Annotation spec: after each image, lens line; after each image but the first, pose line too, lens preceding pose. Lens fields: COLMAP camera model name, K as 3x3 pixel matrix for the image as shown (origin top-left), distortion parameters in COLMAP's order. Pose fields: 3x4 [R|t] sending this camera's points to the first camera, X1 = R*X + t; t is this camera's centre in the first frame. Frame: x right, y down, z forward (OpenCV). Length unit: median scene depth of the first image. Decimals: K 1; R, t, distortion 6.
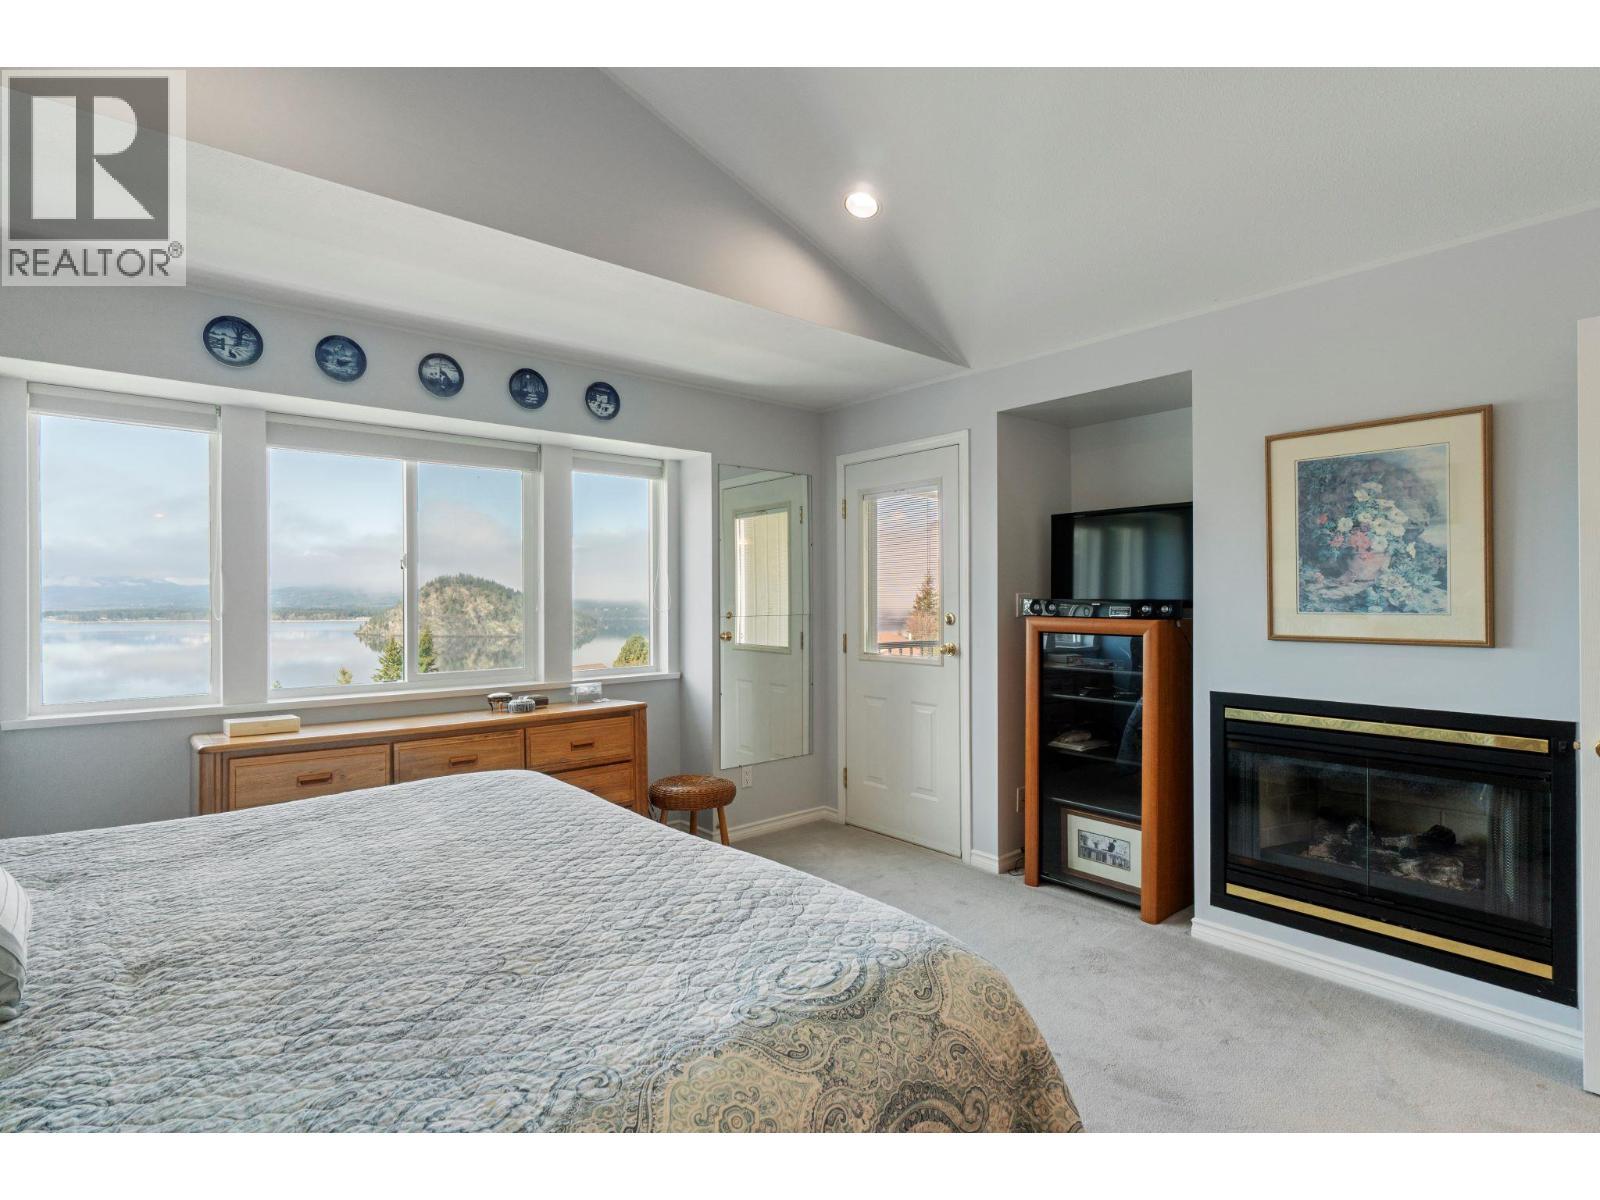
lens RADIAL K [[786.6, 0, 773.8], [0, 786.6, 586.9], [0, 0, 1]] dist [-0.013516, -0.000254]
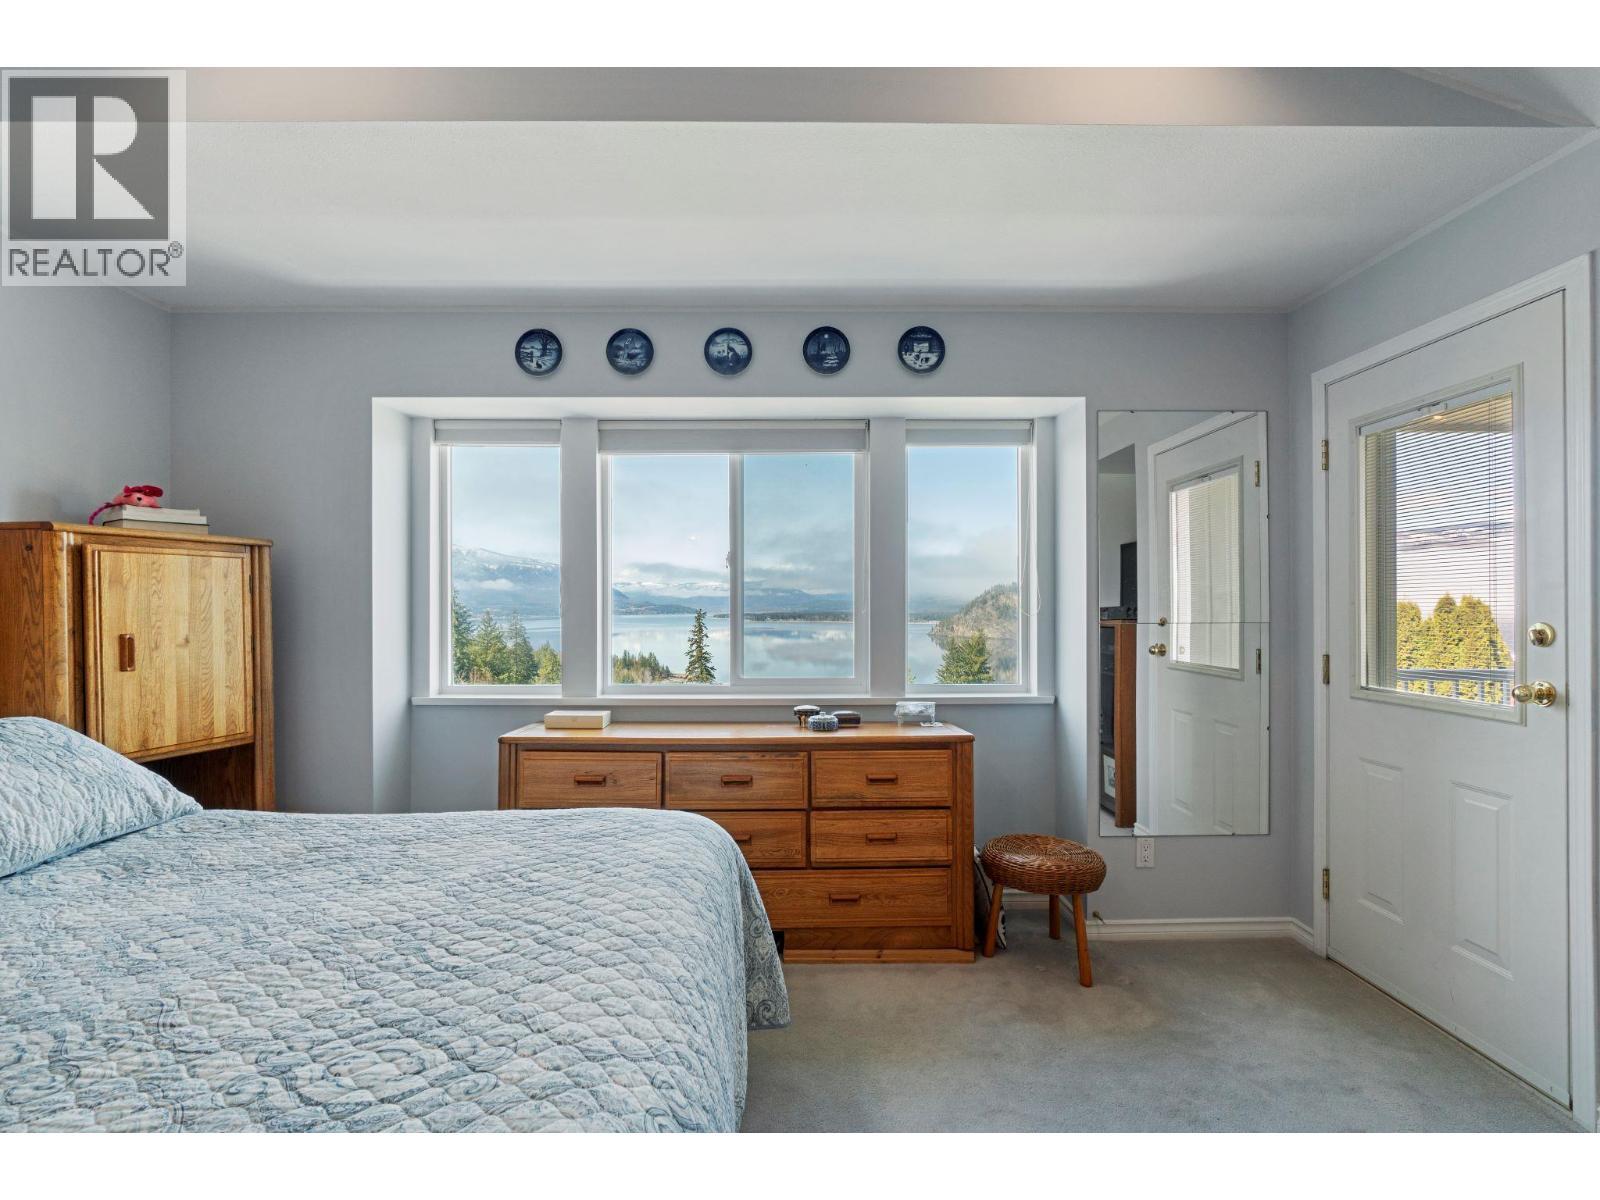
lens RADIAL K [[739.2, 0, 779.1], [0, 739.2, 598.9], [0, 0, 1]] dist [-0.011464, 0.000630]
pose [[0.781013, -0.003137, -0.624507, 0.140364], [0.007817, 0.999958, 0.004752, 0.011686], [0.624466, -0.008593, 0.781005, 0.332191]]
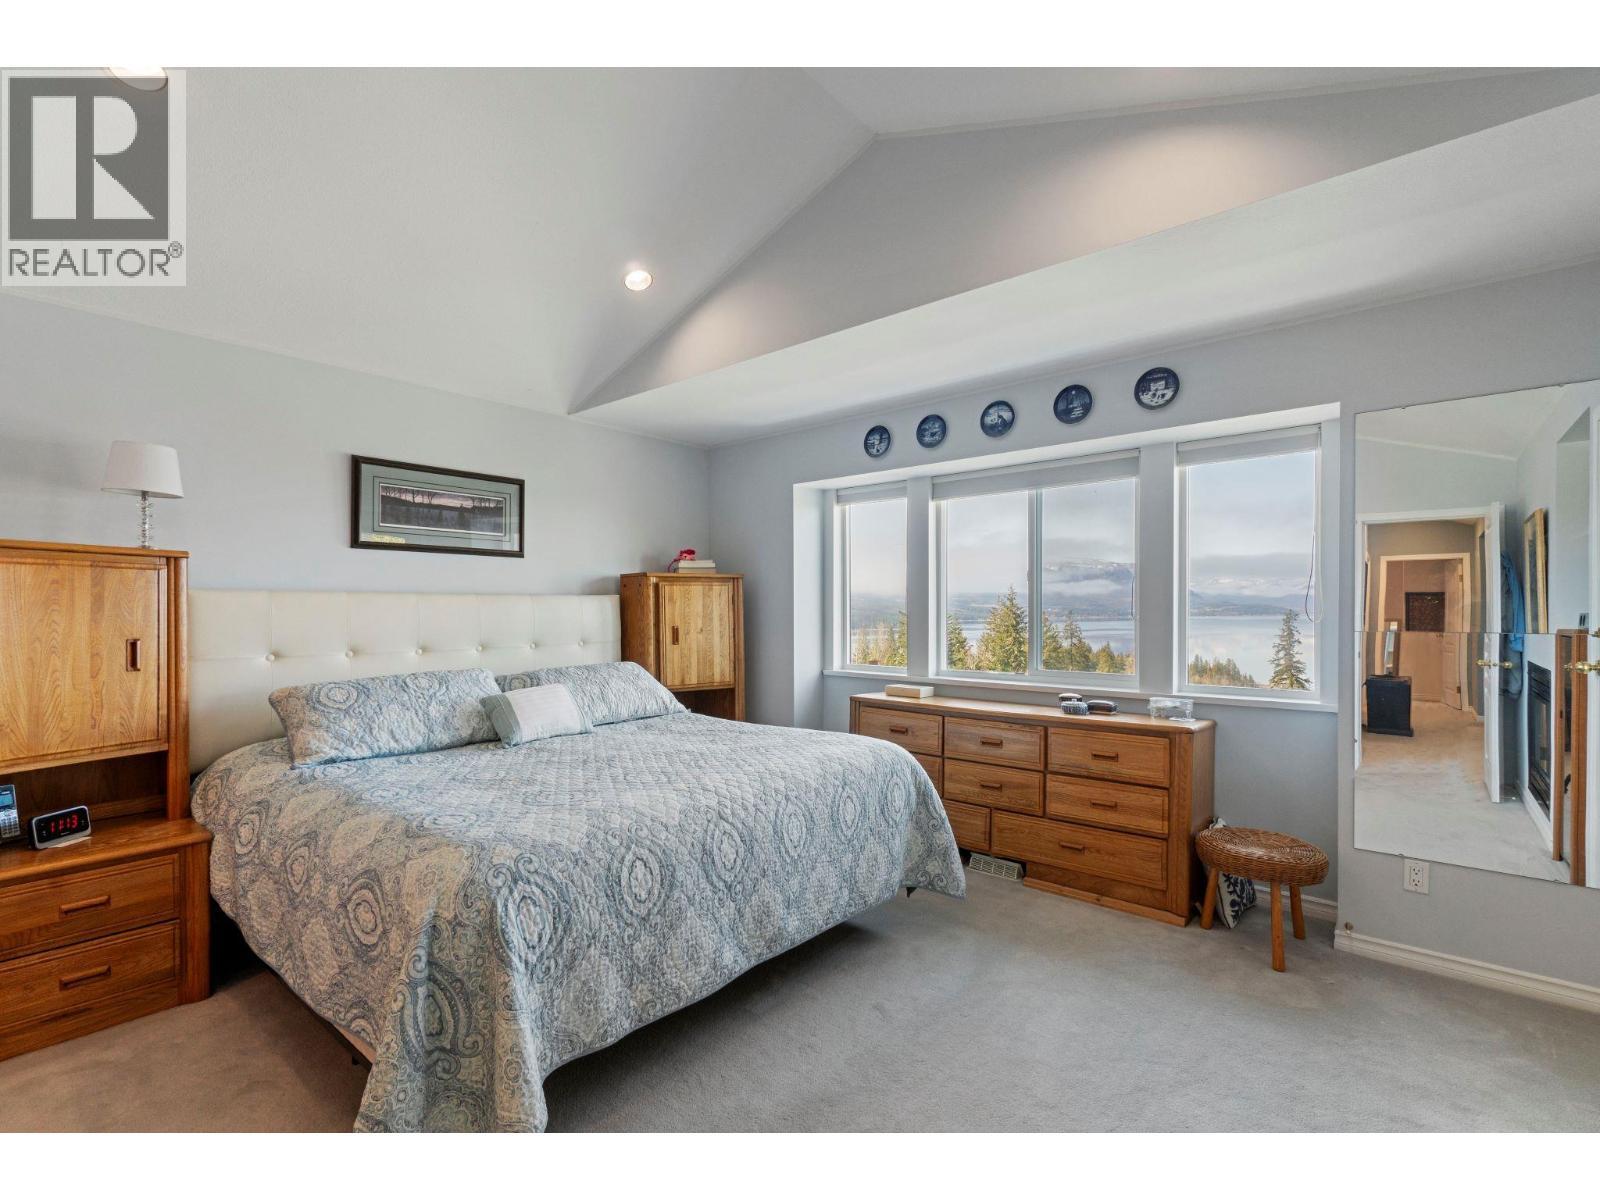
lens RADIAL K [[706.0, 0, 786.9], [0, 706.0, 604.0], [0, 0, 1]] dist [-0.003334, -0.000521]
pose [[0.178743, -0.002975, -0.983891, 0.523548], [0.016844, 0.999858, 0.000037, 0.005954], [0.983752, -0.016579, 0.178767, 0.441021]]
